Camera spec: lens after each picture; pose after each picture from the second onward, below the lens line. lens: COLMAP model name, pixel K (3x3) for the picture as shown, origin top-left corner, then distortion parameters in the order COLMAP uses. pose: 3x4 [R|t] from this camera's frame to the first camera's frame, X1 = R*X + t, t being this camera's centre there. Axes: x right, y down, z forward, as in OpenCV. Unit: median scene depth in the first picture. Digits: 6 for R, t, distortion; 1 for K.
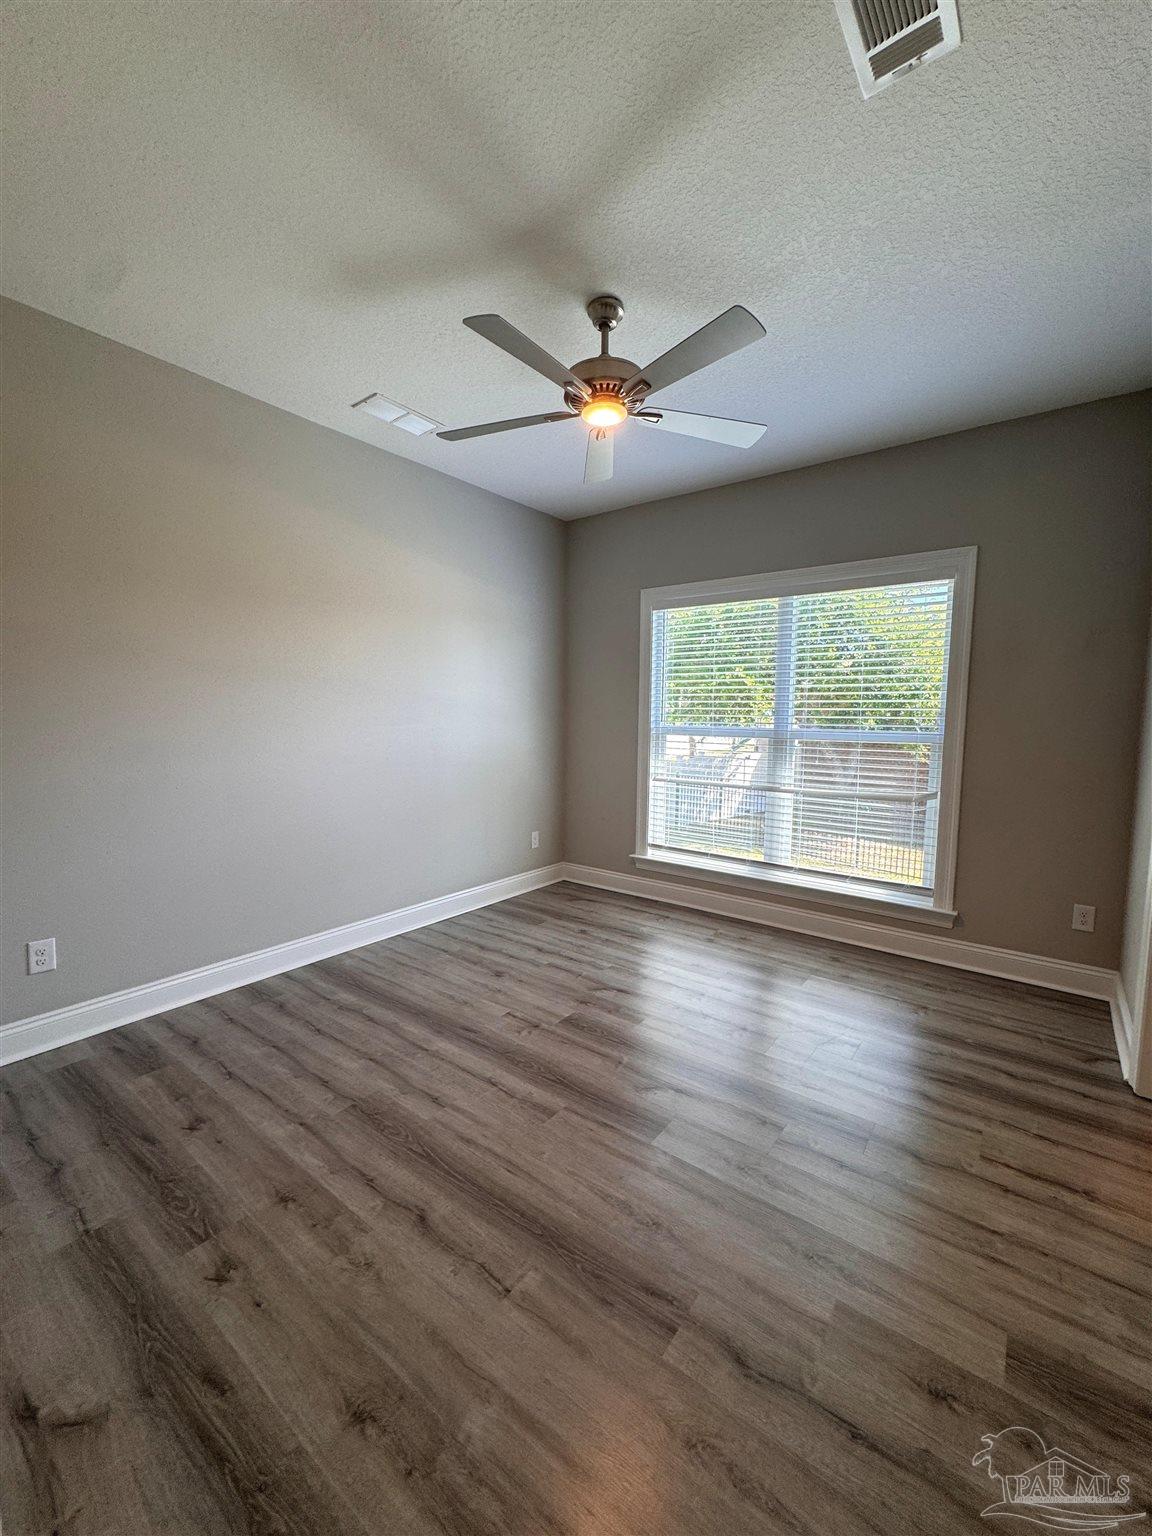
lens RADIAL K [[614.1, 0, 576.2], [0, 614.1, 764.4], [0, 0, 1]] dist [-0.012502, 0.000104]
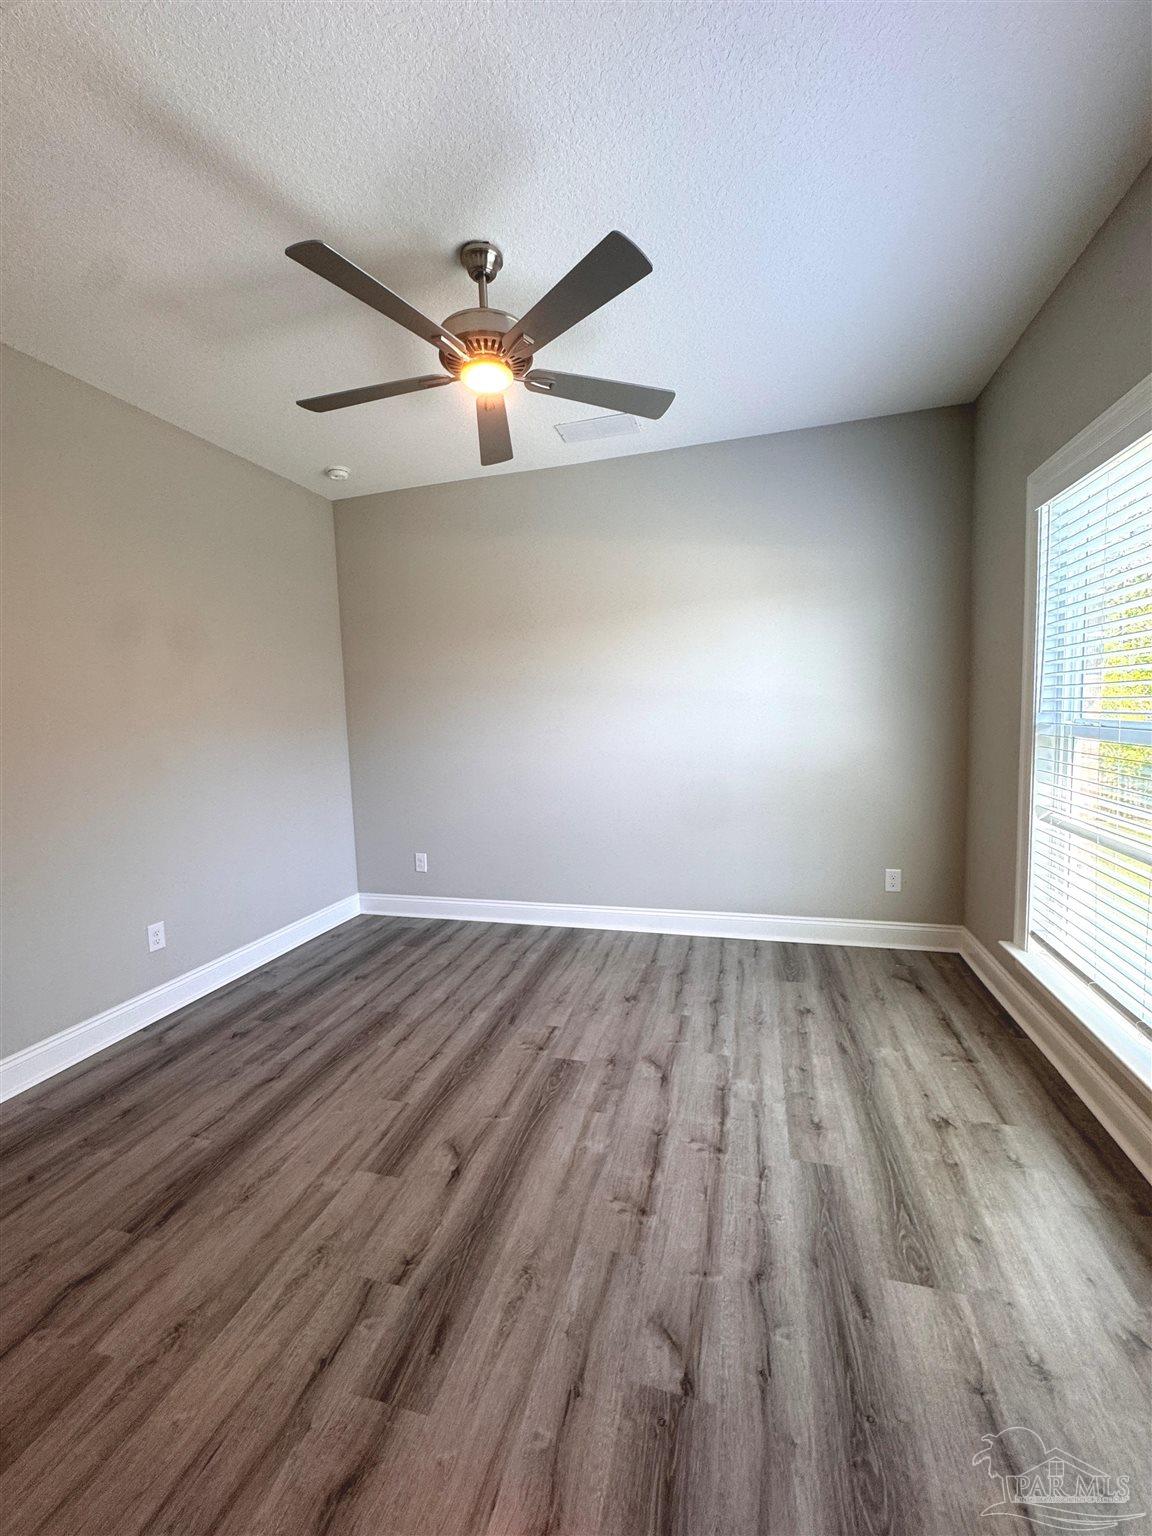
lens RADIAL K [[614.1, 0, 576.2], [0, 614.1, 764.4], [0, 0, 1]] dist [-0.012502, 0.000104]
pose [[0.370834, 0.056997, -0.926949, 0.744344], [-0.040971, 0.998147, 0.044984, -0.048569], [0.927795, 0.021296, 0.372482, 0.642455]]
